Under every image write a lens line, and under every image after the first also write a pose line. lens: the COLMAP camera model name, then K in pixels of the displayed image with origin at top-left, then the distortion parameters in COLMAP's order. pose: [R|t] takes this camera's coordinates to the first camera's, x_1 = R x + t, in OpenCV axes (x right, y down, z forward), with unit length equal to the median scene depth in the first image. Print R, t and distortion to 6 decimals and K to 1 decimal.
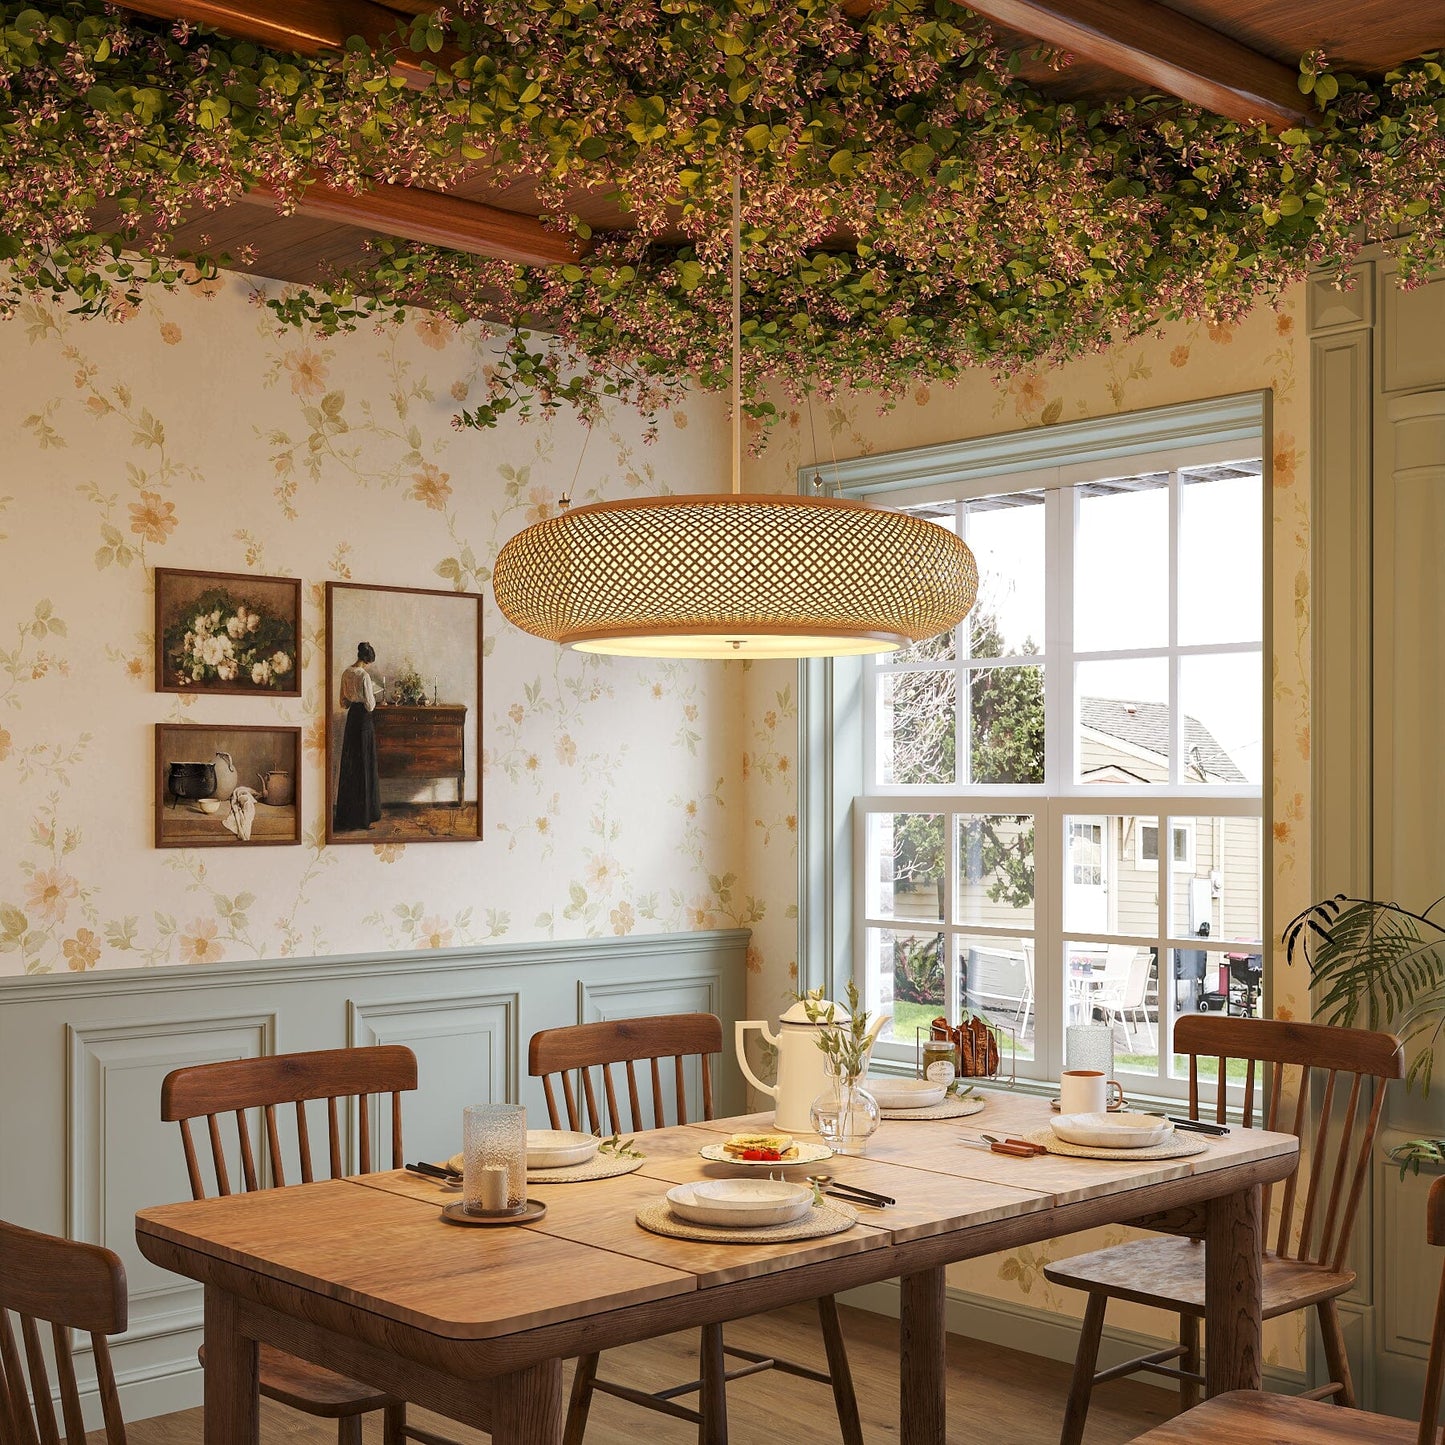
lens RADIAL K [[1985.8, 0, 723.4], [0, 1985.8, 785.8], [0, 0, 1]] dist [0.001029, 0.000000]
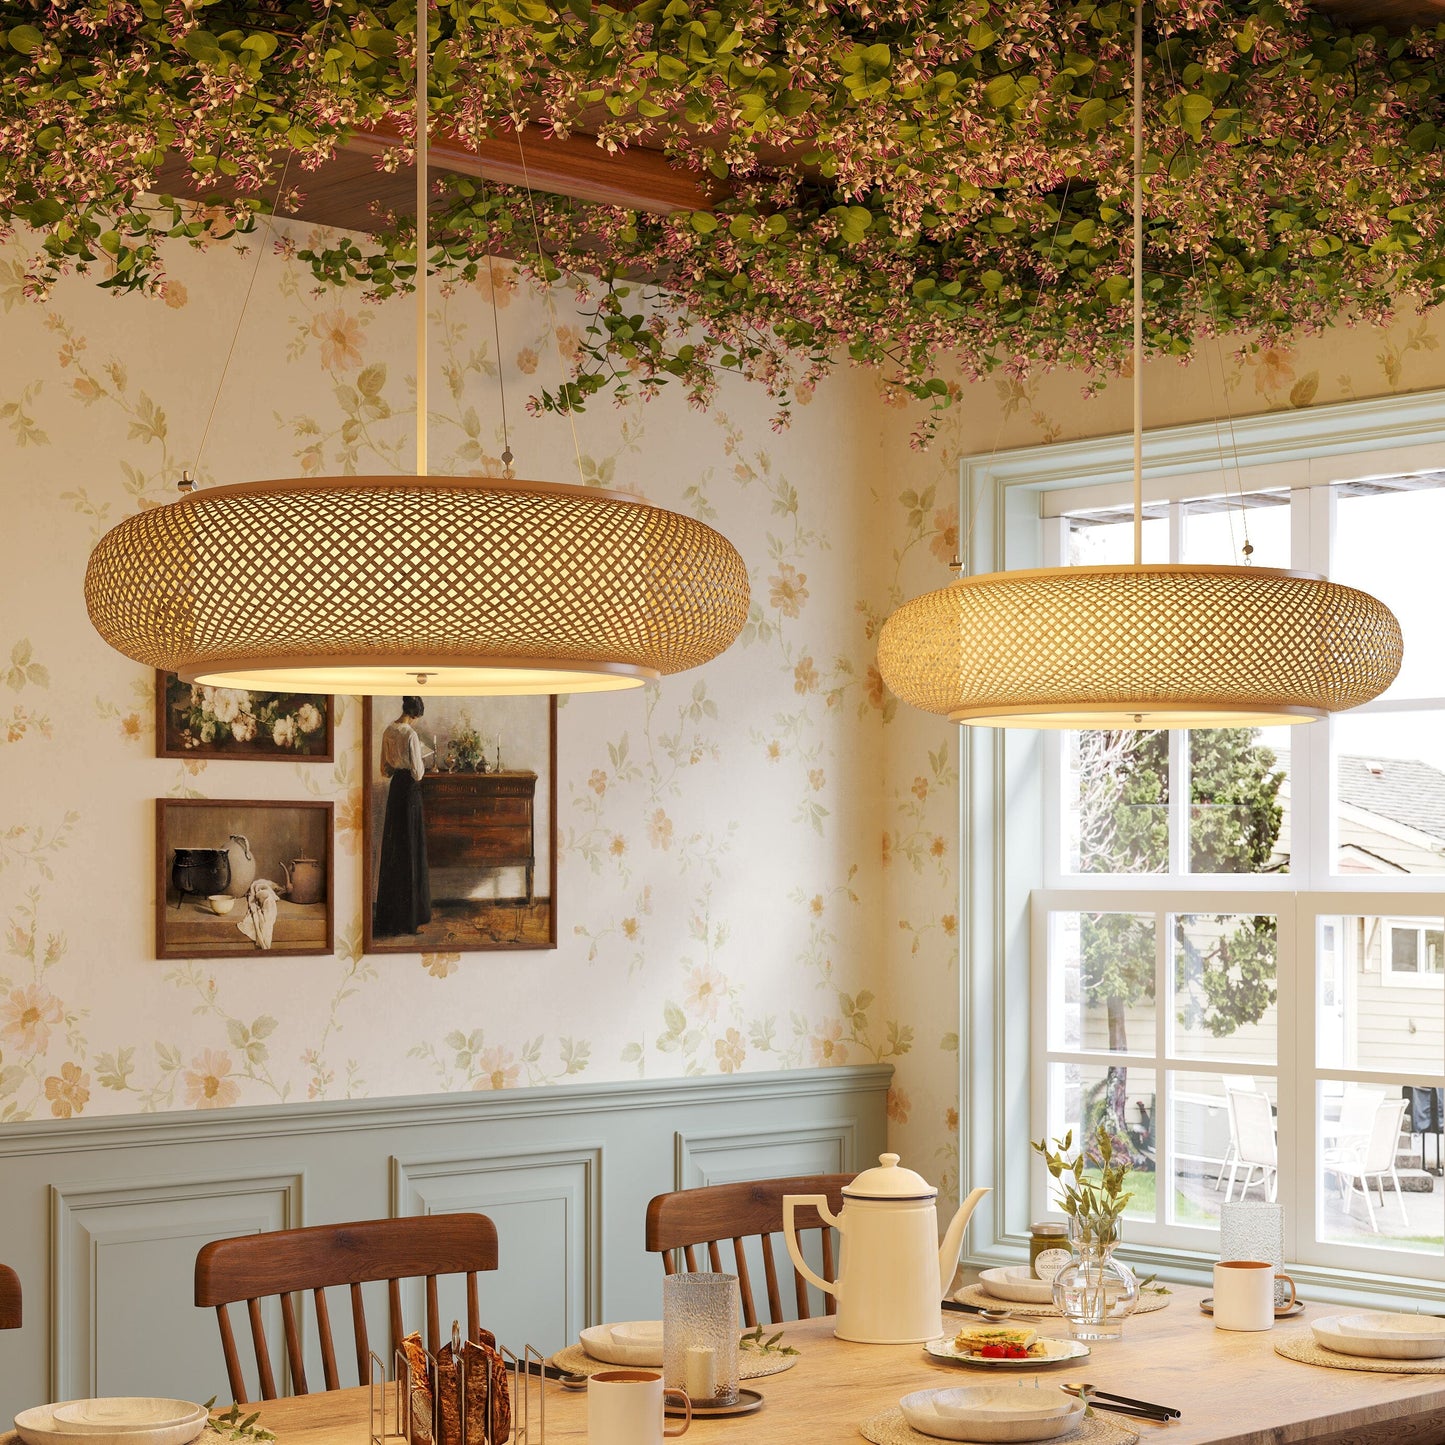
lens RADIAL K [[2873.4, 0, 723.4], [0, 2873.4, 863.1], [0, 0, 1]] dist [0.001068, 0.000000]
pose [[1.000000, -0.000047, -0.000287, -0.062352], [0.000048, 1.000000, 0.000409, -0.006309], [0.000287, -0.000409, 1.000000, -0.117154]]
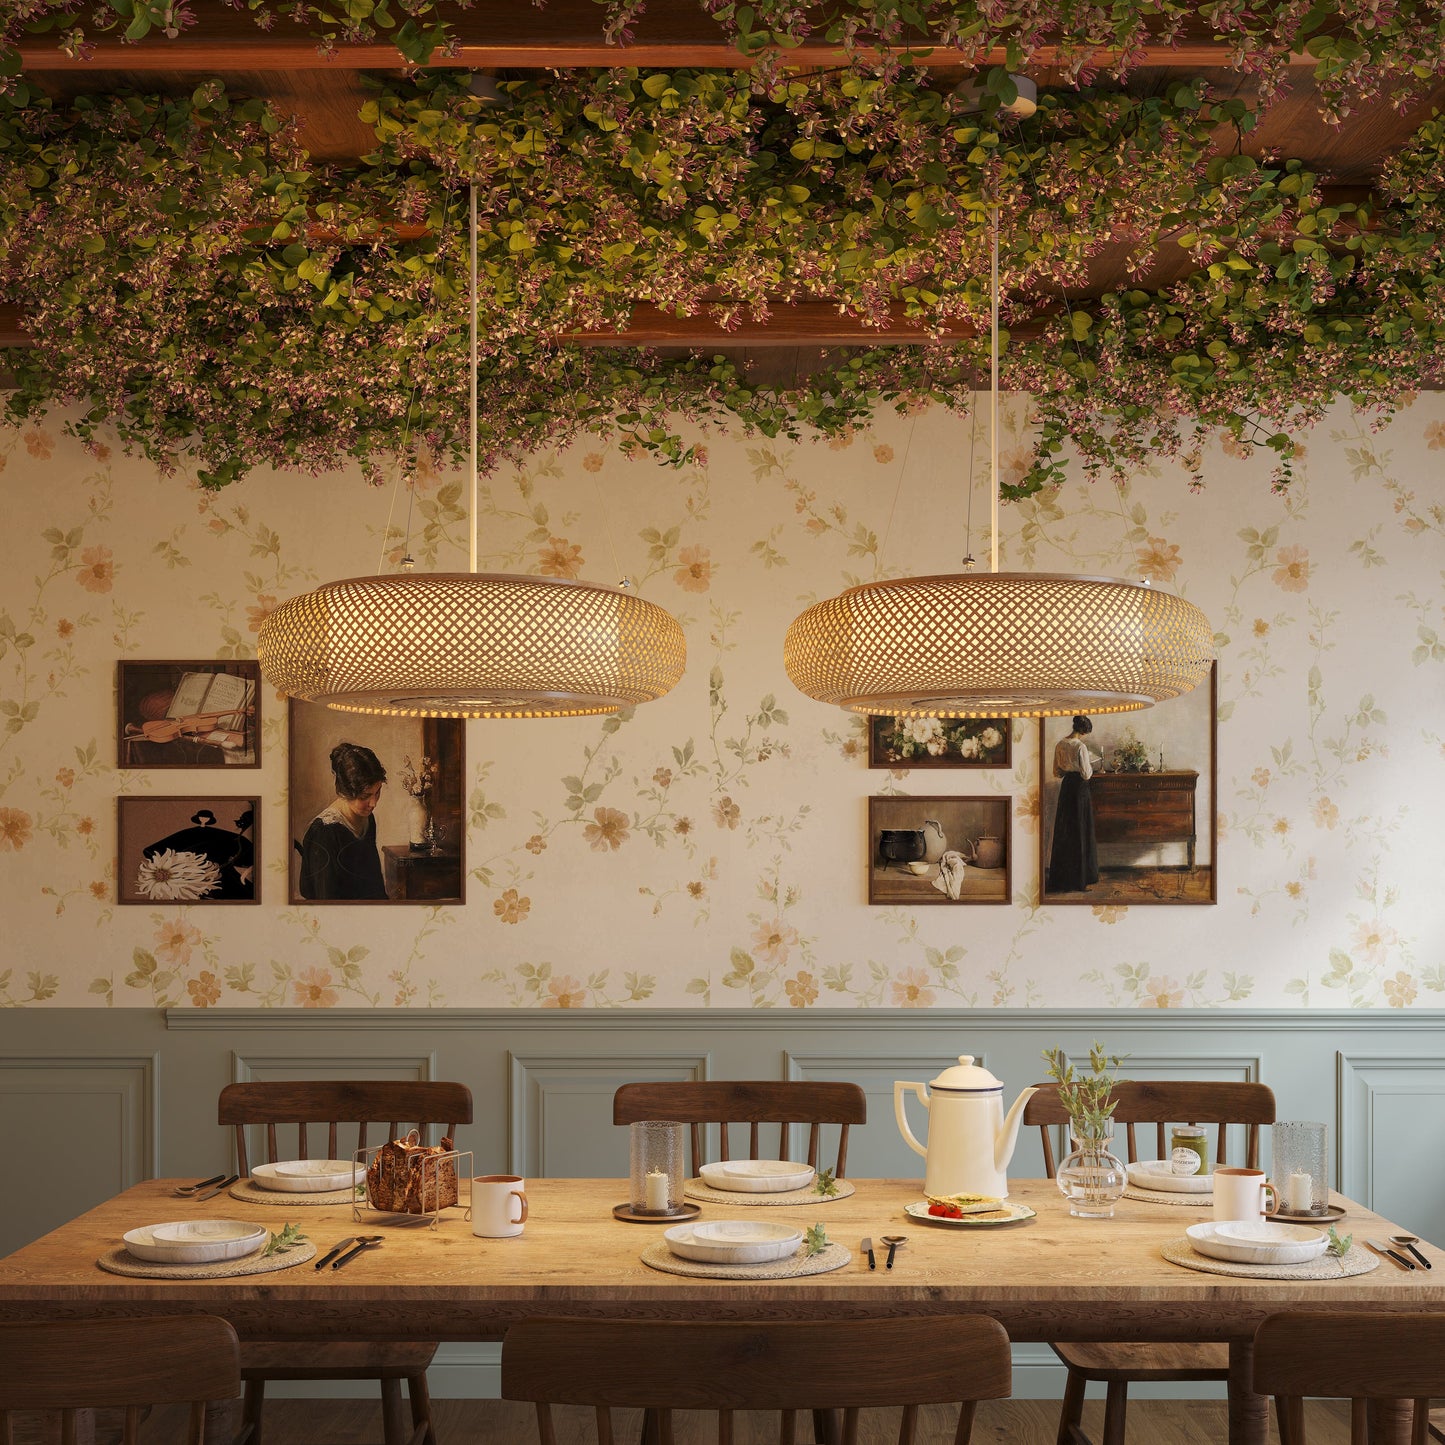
lens RADIAL K [[1678.9, 0, 735.8], [0, 1678.9, 844.1], [0, 0, 1]] dist [-0.000948, 0.000000]
pose [[0.729669, 0.000648, -0.683800, 0.311788], [0.001173, 0.999997, 0.002199, -0.005632], [0.683799, -0.002406, 0.729666, 0.231875]]
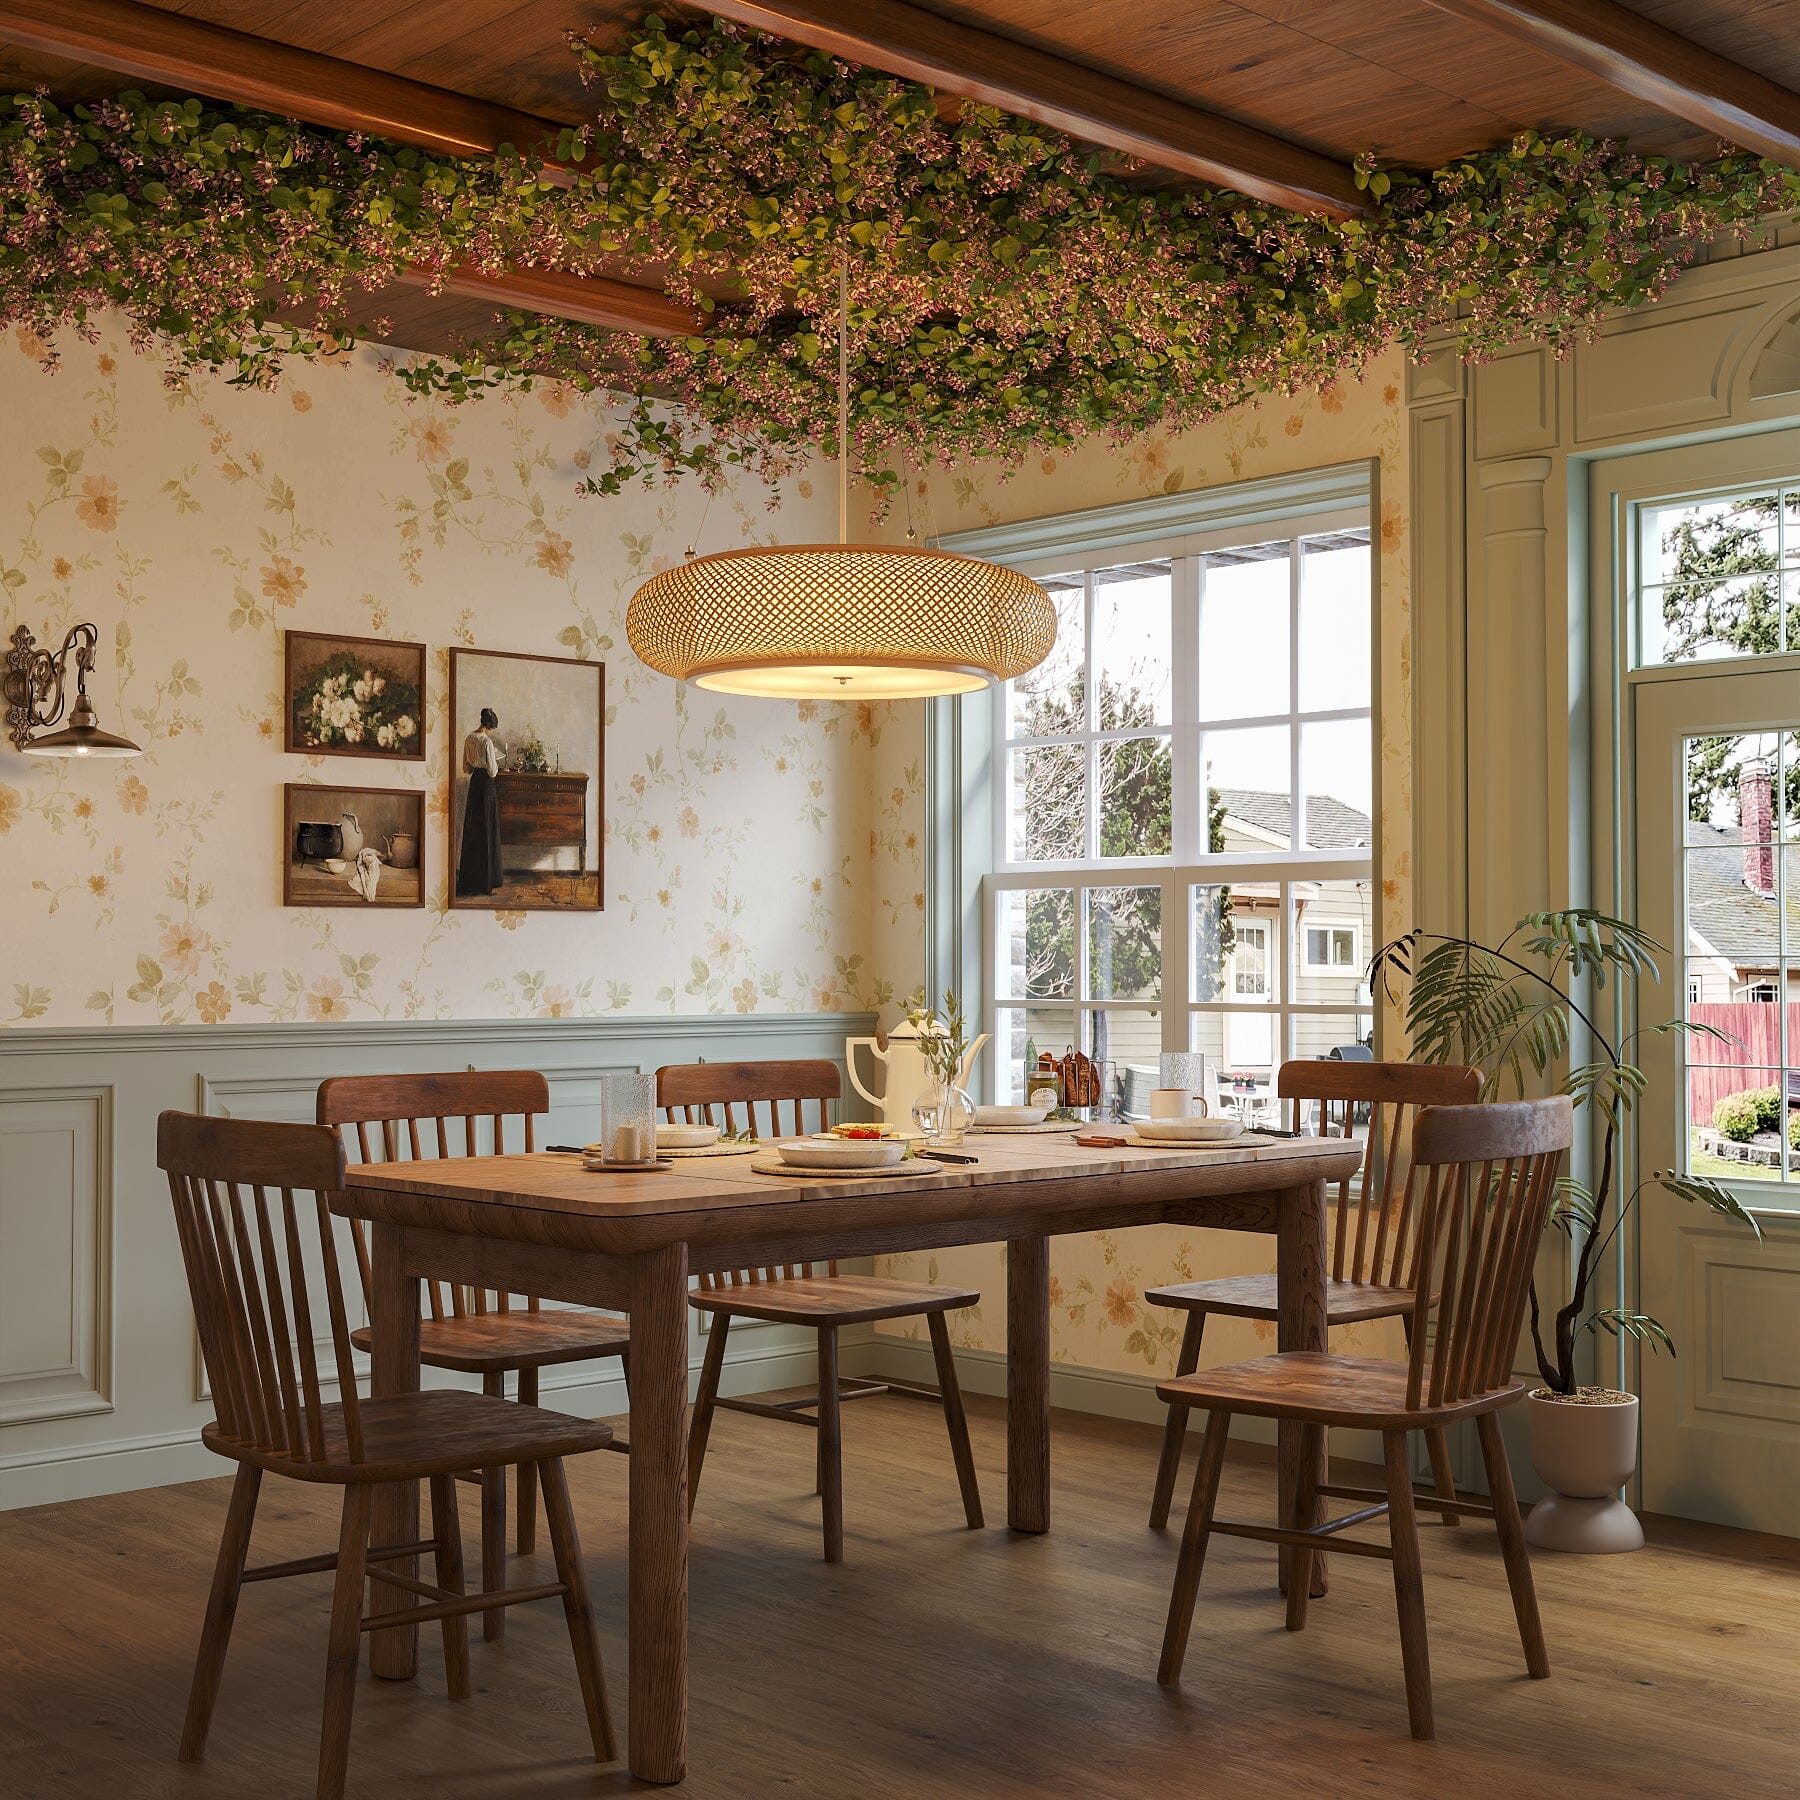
lens RADIAL K [[2473.7, 0, 901.3], [0, 2473.7, 897.1], [0, 0, 1]] dist [0.001029, 0.000000]
pose [[0.999960, 0.000147, 0.008923, 0.017758], [0.000070, 0.999705, -0.024270, 0.055832], [-0.008923, 0.024270, 0.999666, -0.258743]]
